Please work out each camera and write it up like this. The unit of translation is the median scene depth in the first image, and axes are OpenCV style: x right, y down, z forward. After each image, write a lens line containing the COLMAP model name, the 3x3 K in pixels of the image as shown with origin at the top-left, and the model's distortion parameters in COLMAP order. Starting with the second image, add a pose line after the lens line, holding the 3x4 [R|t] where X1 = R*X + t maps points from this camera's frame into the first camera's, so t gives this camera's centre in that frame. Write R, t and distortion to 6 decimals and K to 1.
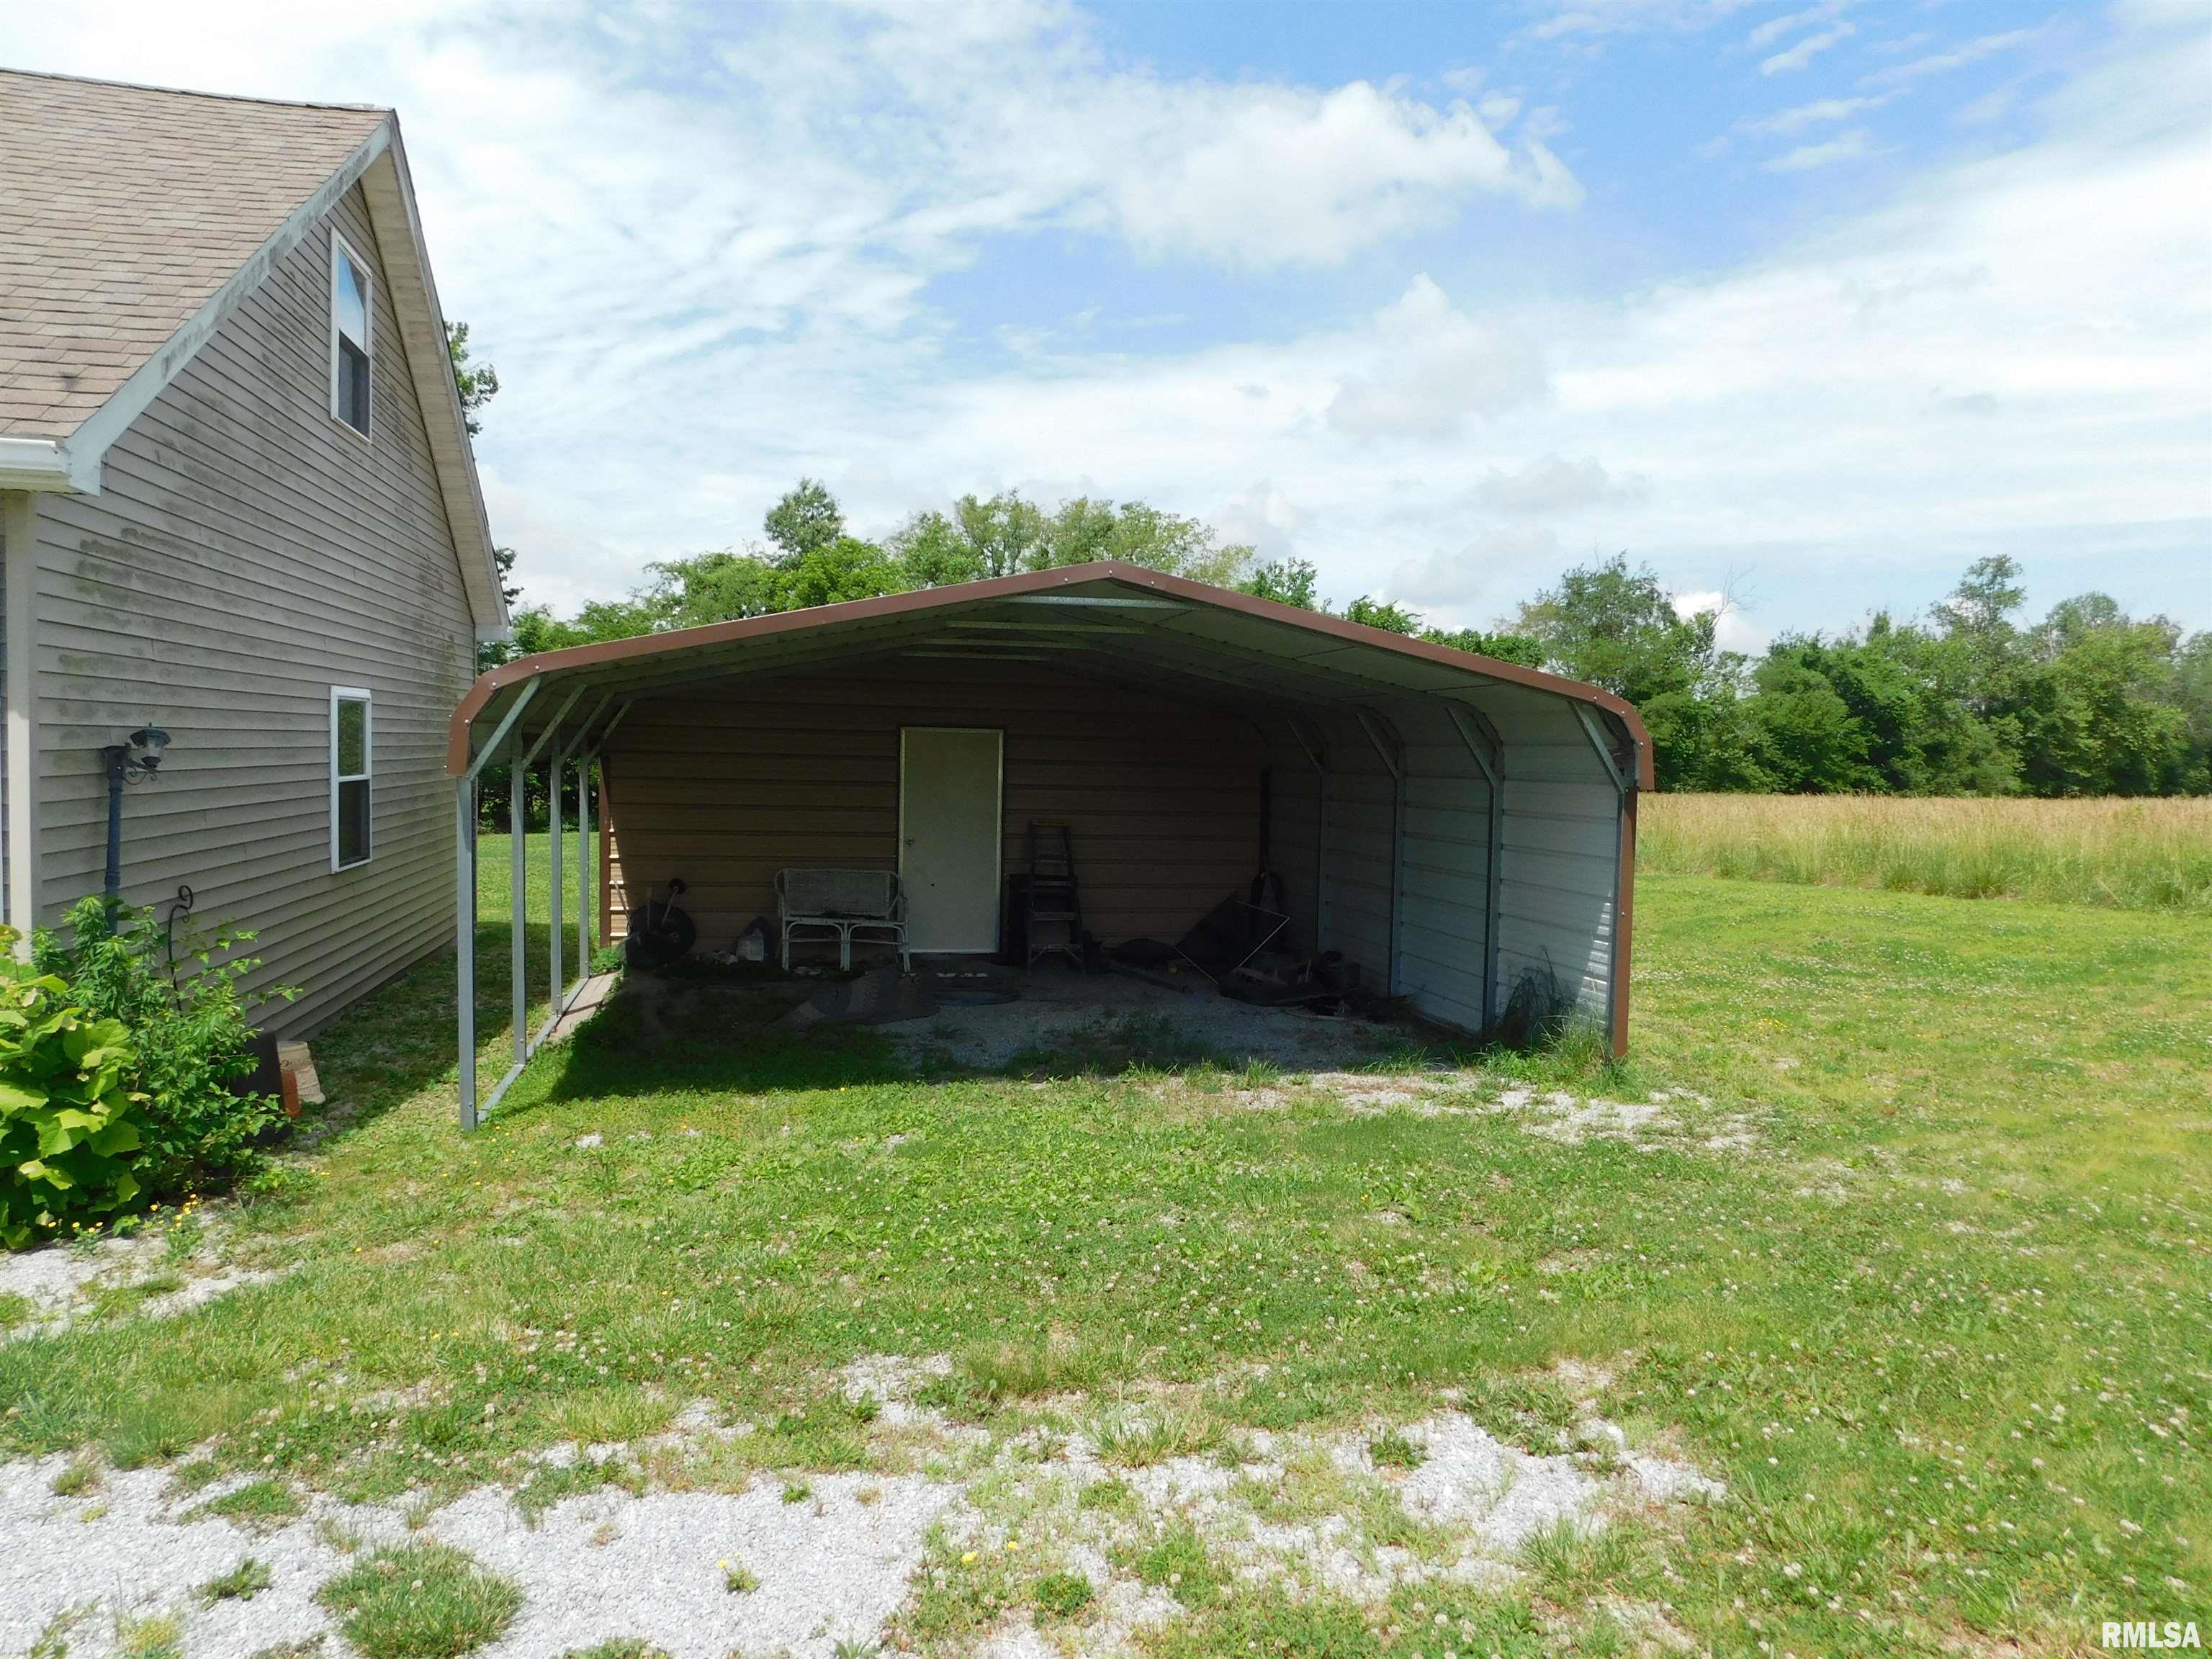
lens RADIAL K [[1498.2, 0, 1101.0], [0, 1498.2, 831.0], [0, 0, 1]] dist [-0.052533, 0.042101]
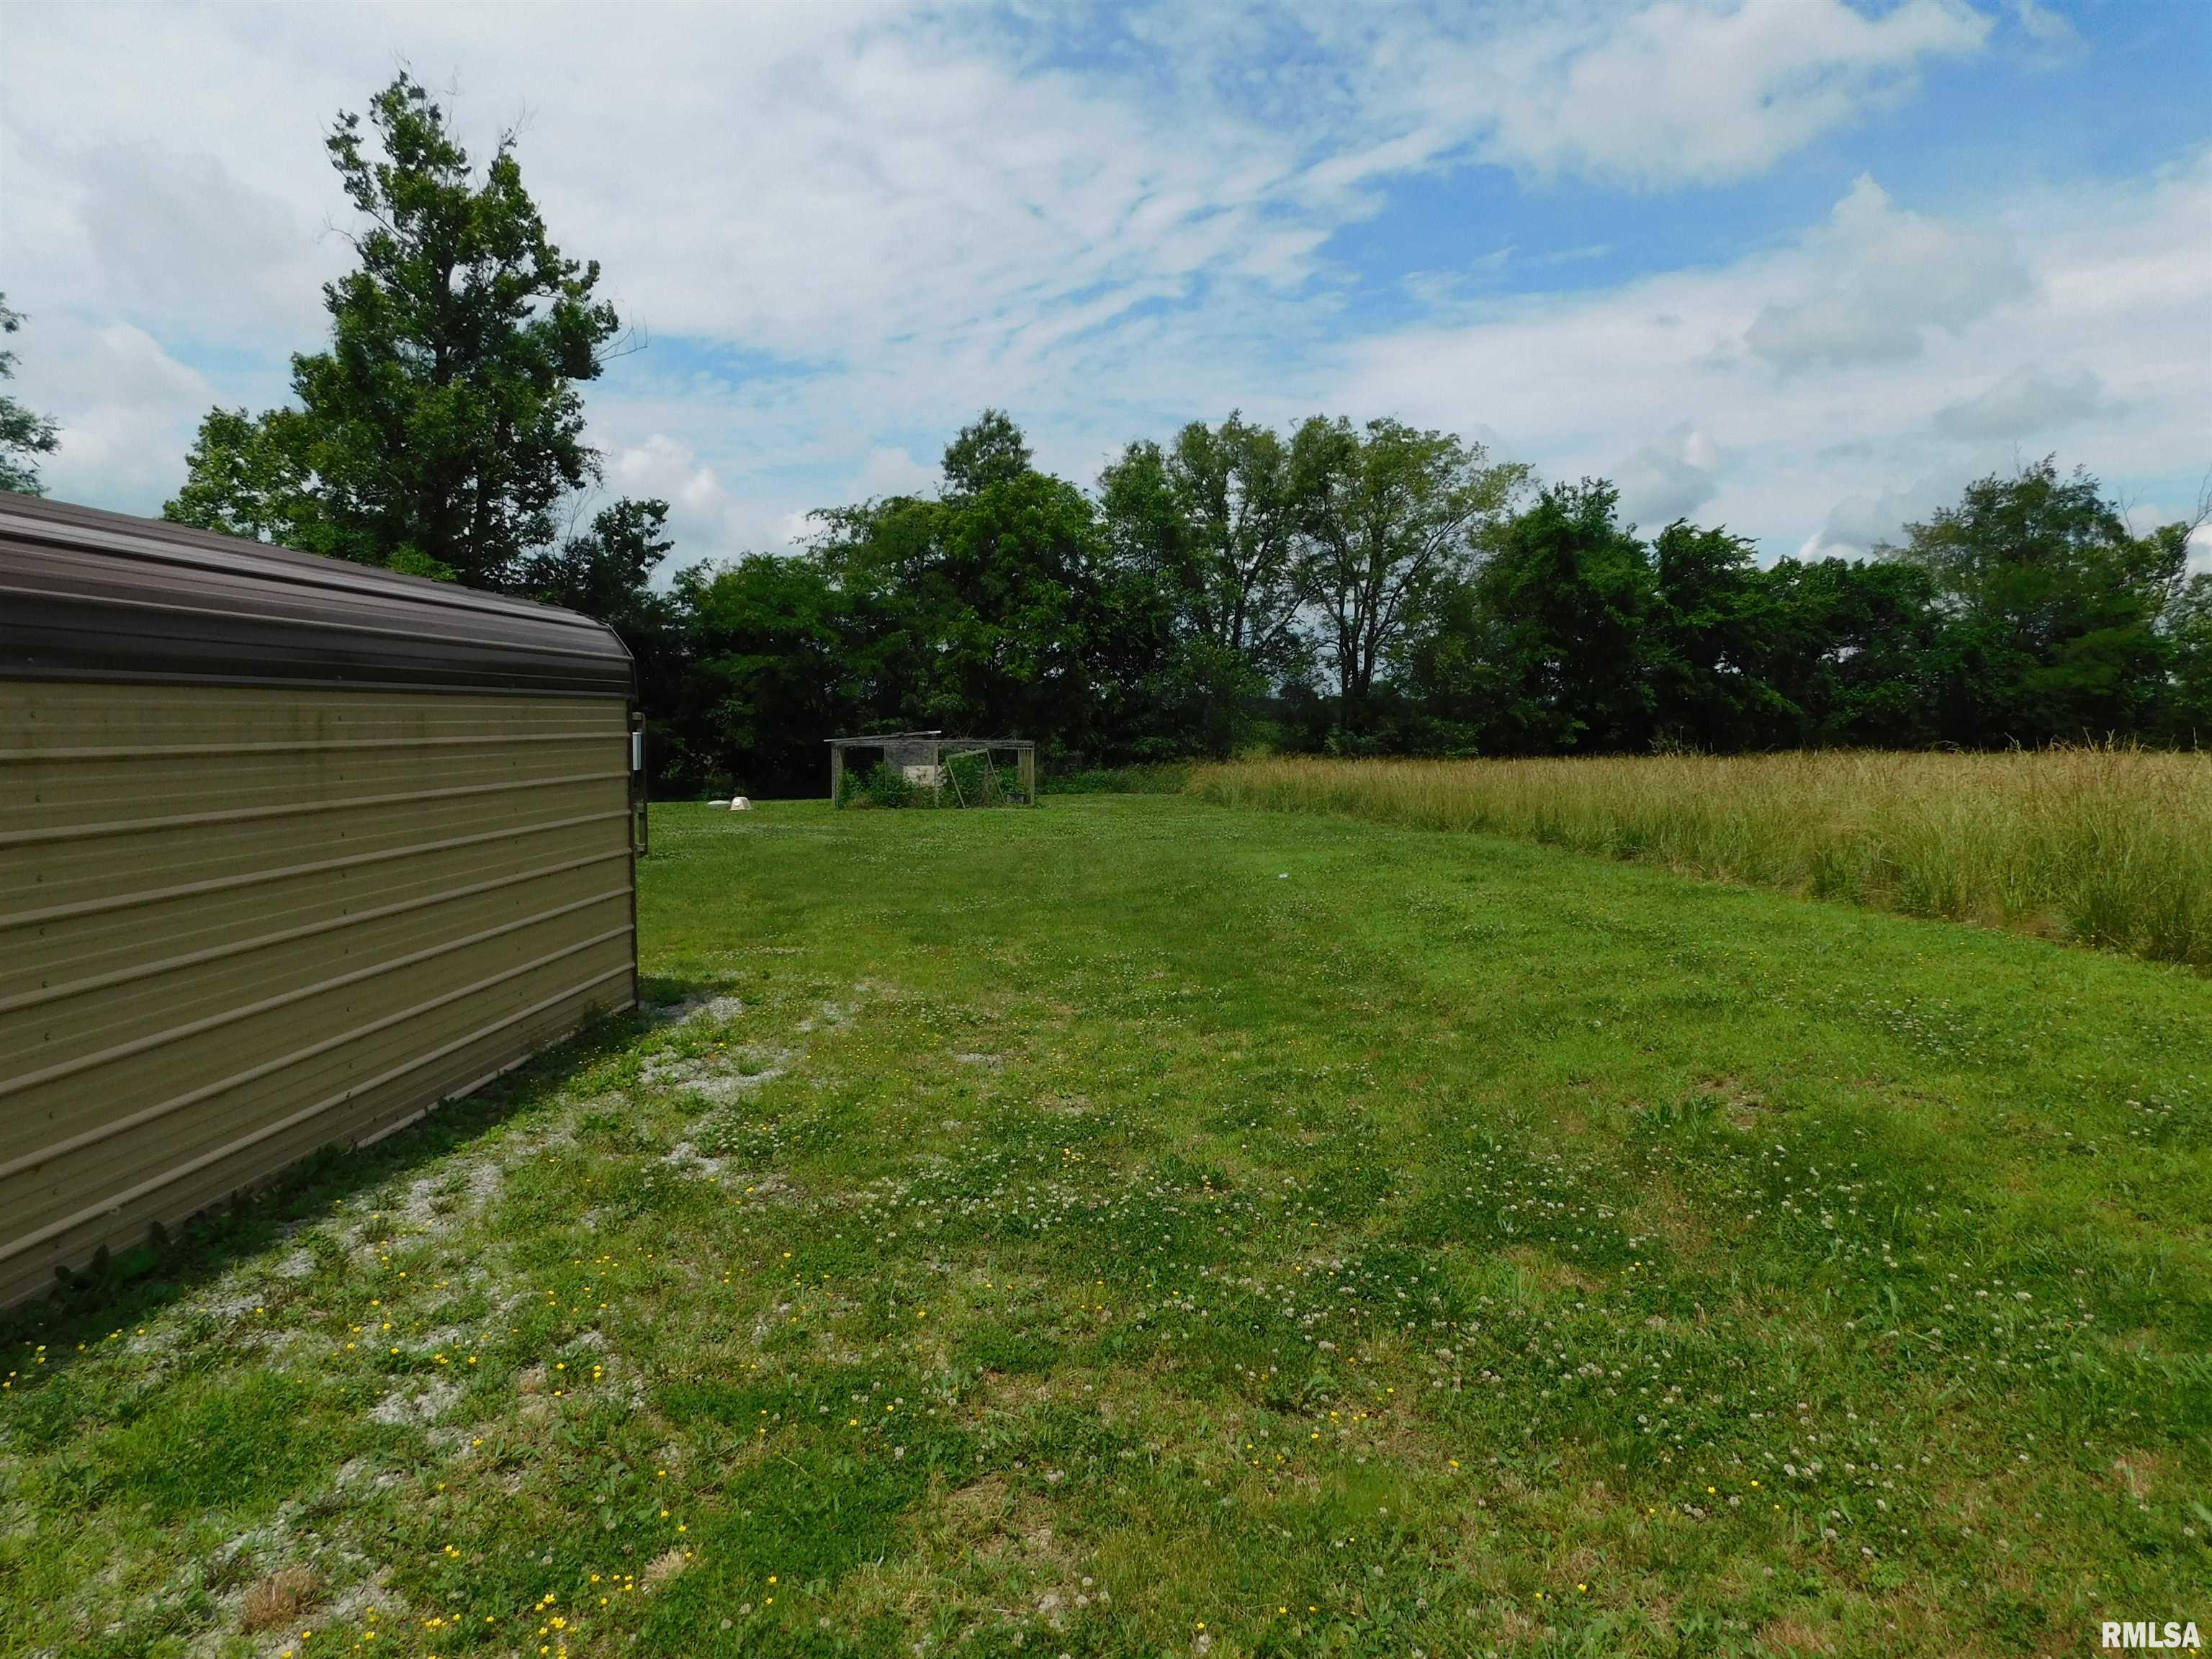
lens RADIAL K [[1498.2, 0, 1055.6], [0, 1498.2, 866.7], [0, 0, 1]] dist [-0.052533, 0.042101]
pose [[0.961845, 0.014879, -0.273192, 0.070526], [-0.001569, 0.998804, 0.048873, -0.001606], [0.273592, -0.046579, 0.960717, 0.091815]]
